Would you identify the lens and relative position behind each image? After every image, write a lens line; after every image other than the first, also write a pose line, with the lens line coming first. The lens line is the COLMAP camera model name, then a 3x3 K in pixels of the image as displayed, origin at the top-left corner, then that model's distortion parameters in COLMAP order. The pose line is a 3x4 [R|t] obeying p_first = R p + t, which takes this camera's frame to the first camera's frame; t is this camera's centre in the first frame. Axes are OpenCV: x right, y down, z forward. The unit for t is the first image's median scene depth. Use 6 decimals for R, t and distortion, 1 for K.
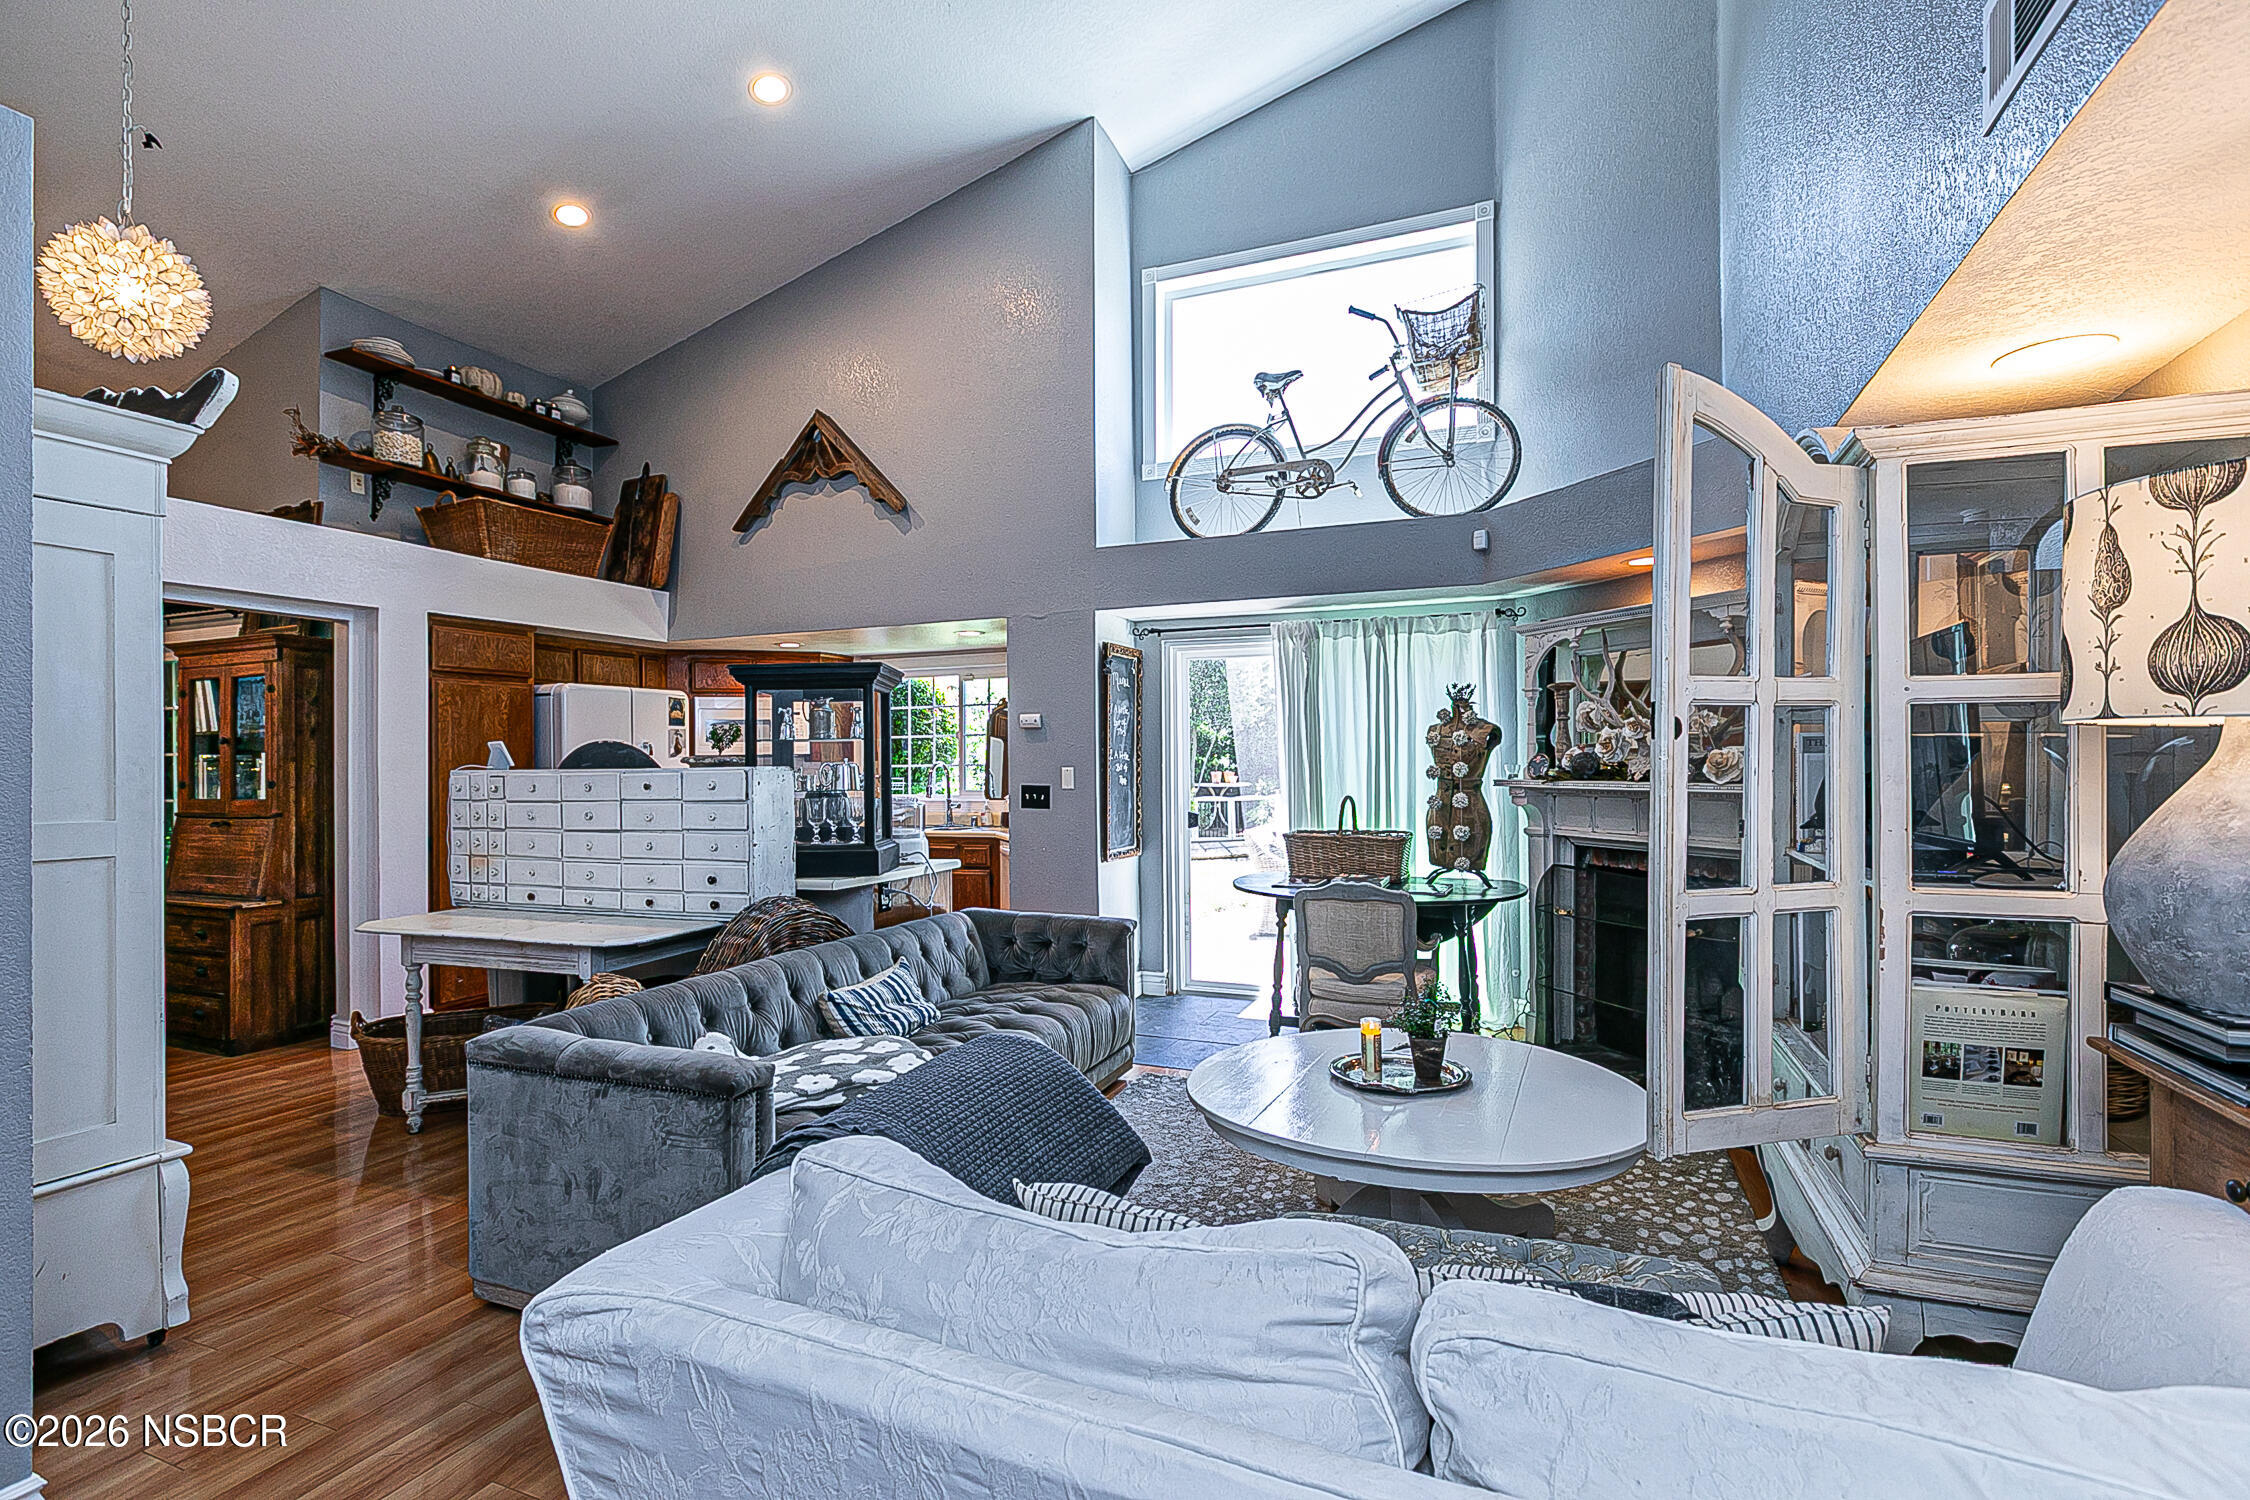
lens RADIAL K [[1043.3, 0, 1144.7], [0, 1043.3, 760.7], [0, 0, 1]] dist [-0.003961, -0.001620]
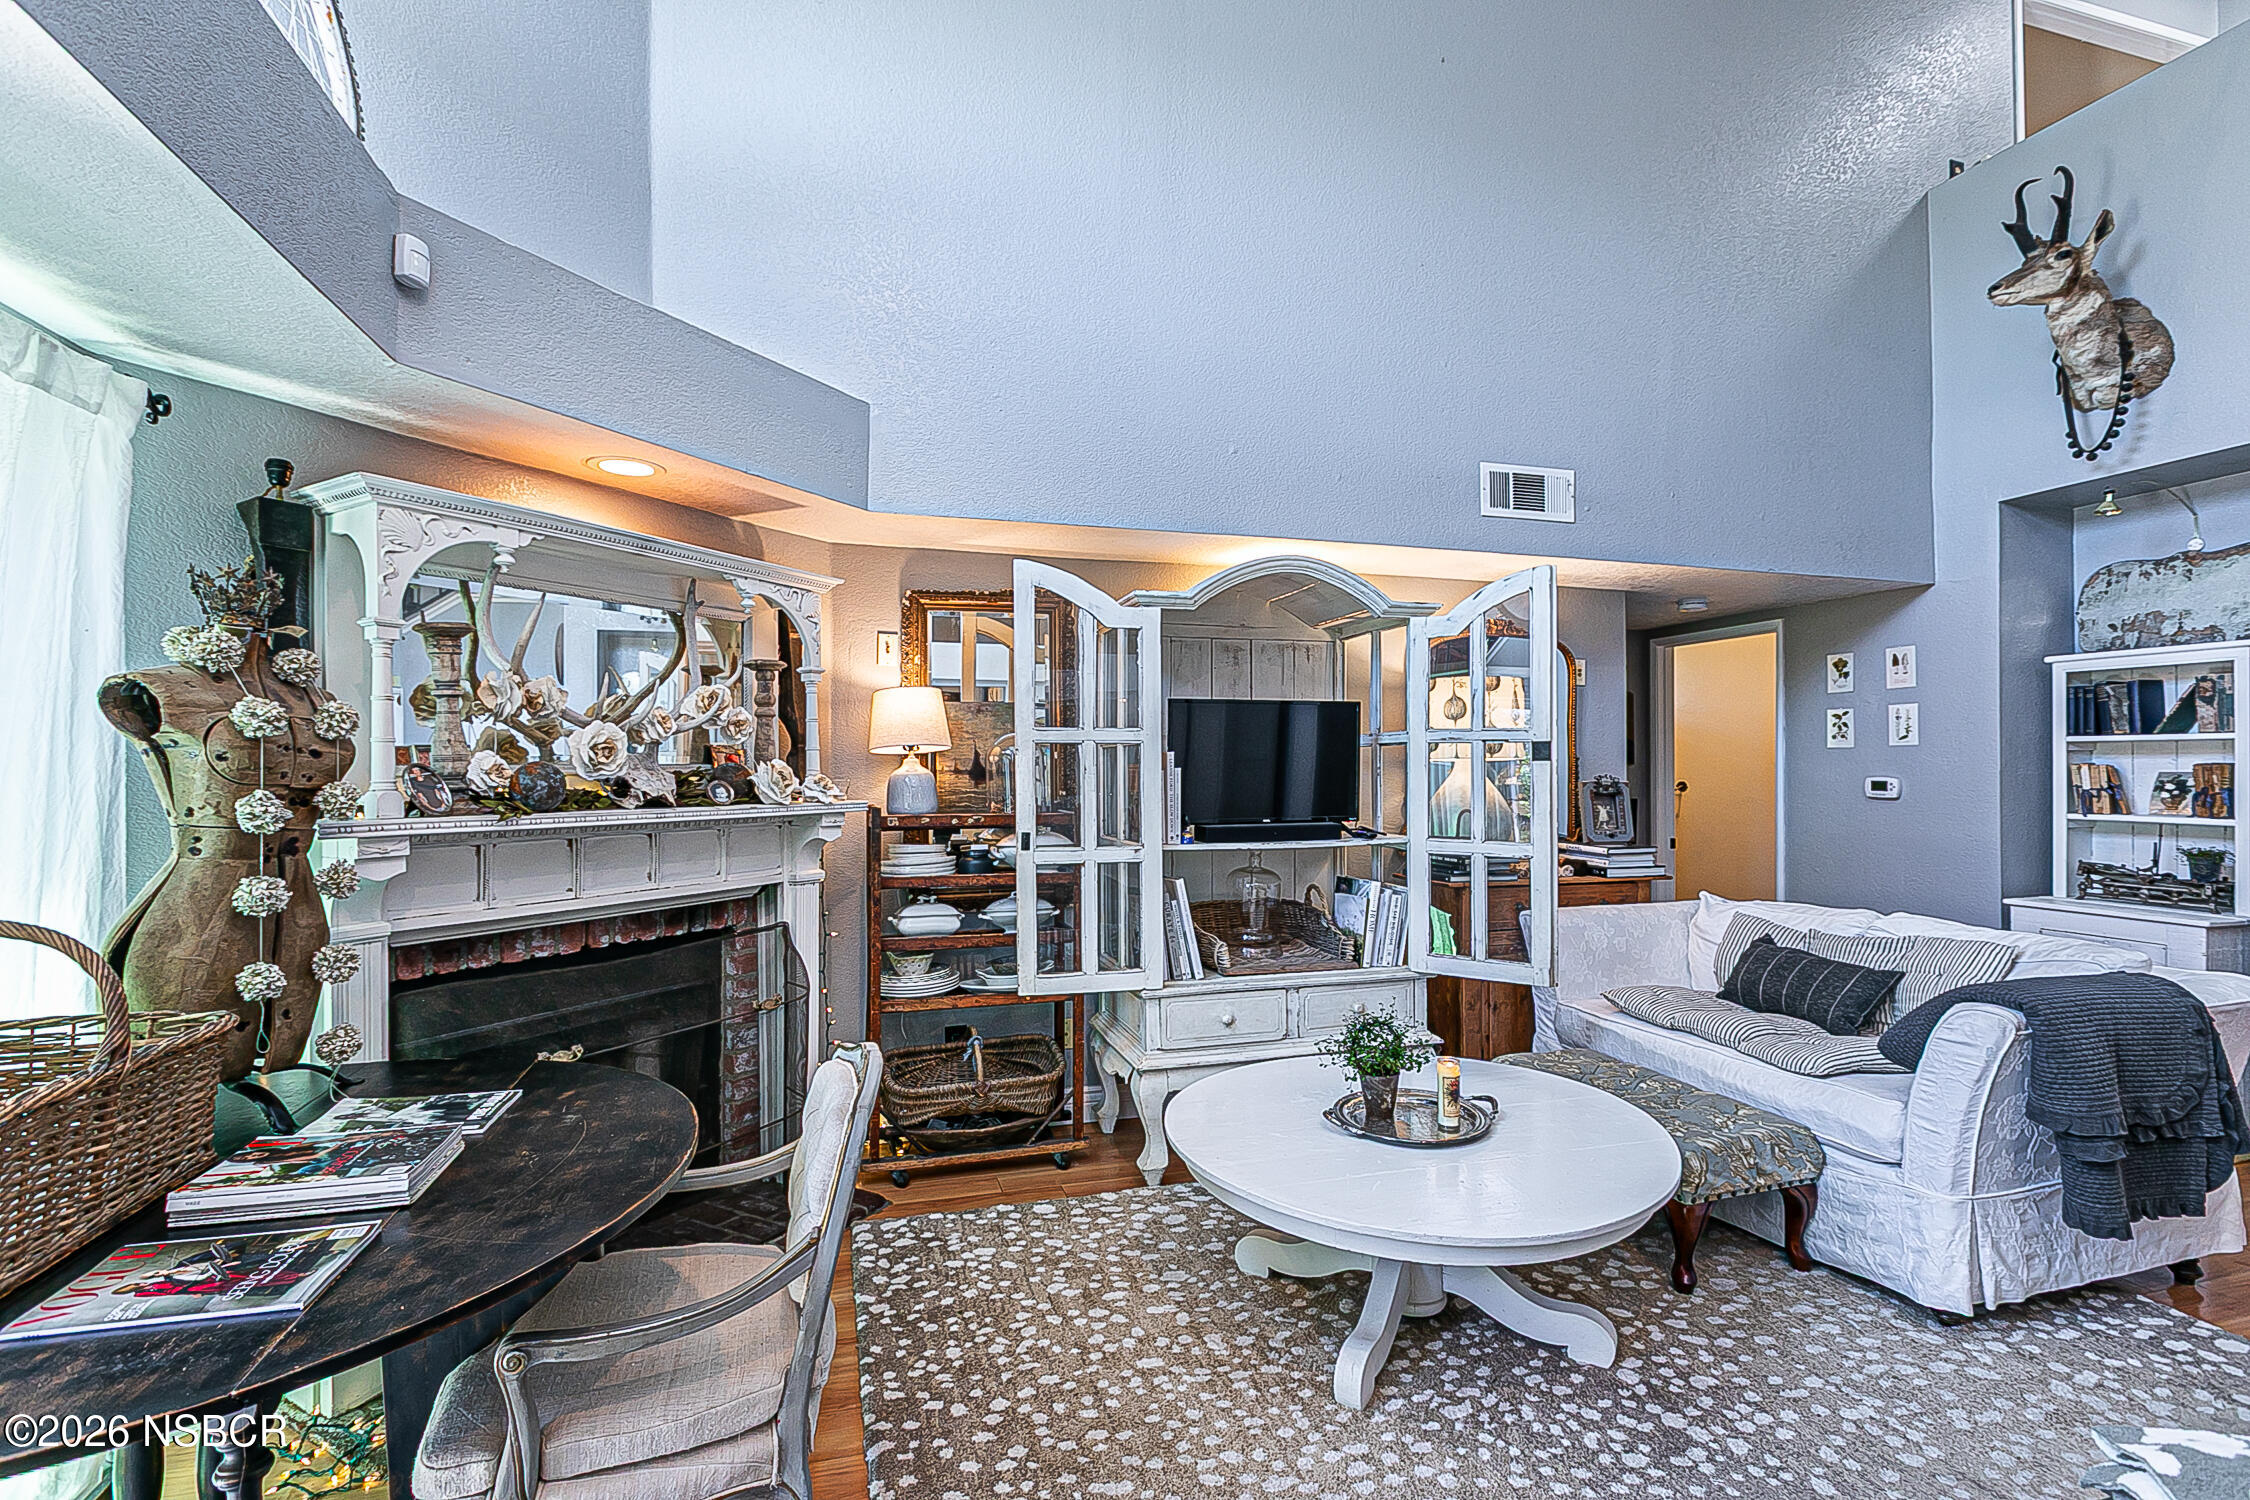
lens RADIAL K [[1043.3, 0, 1122.9], [0, 1043.3, 746.5], [0, 0, 1]] dist [-0.003961, -0.001620]
pose [[-0.613148, 0.018955, 0.789741, -0.182245], [0.001291, 0.999735, -0.022993, -0.002452], [-0.789967, -0.013078, -0.613010, 0.970733]]
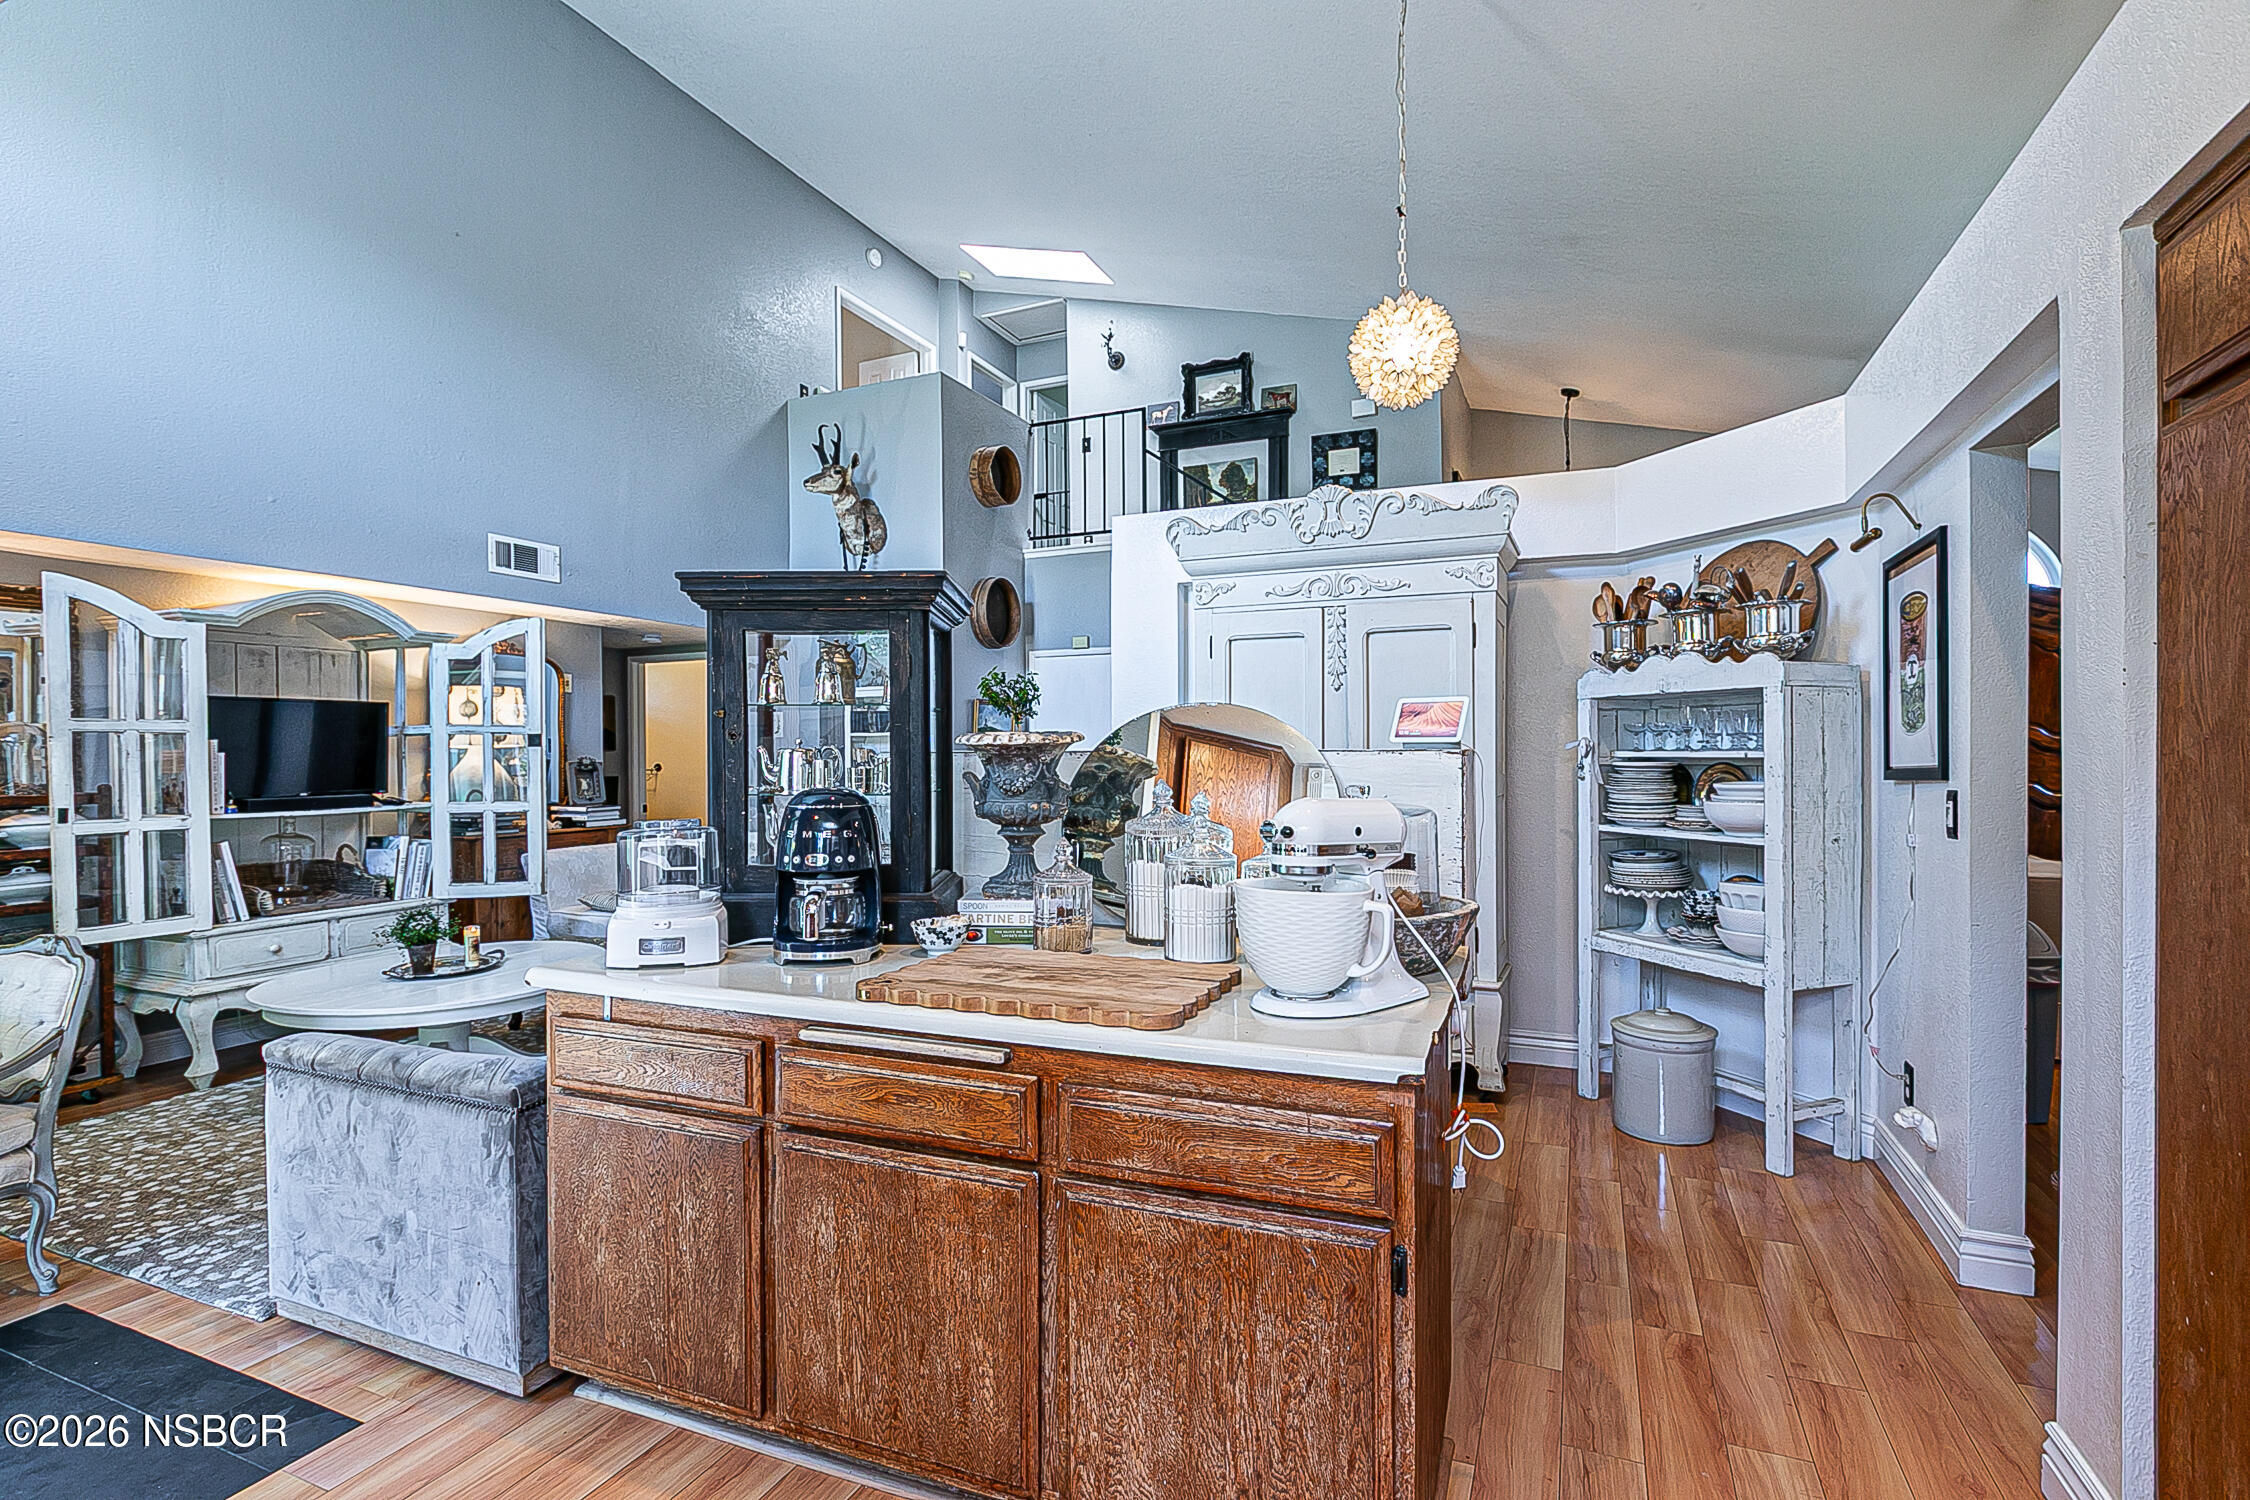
lens RADIAL K [[1043.3, 0, 1120.3], [0, 1043.3, 758.7], [0, 0, 1]] dist [-0.003961, -0.001620]
pose [[-0.999478, 0.012567, 0.029754, -0.415835], [0.012721, 0.999907, 0.004999, 0.005696], [-0.029689, 0.005375, -0.999545, 1.340835]]
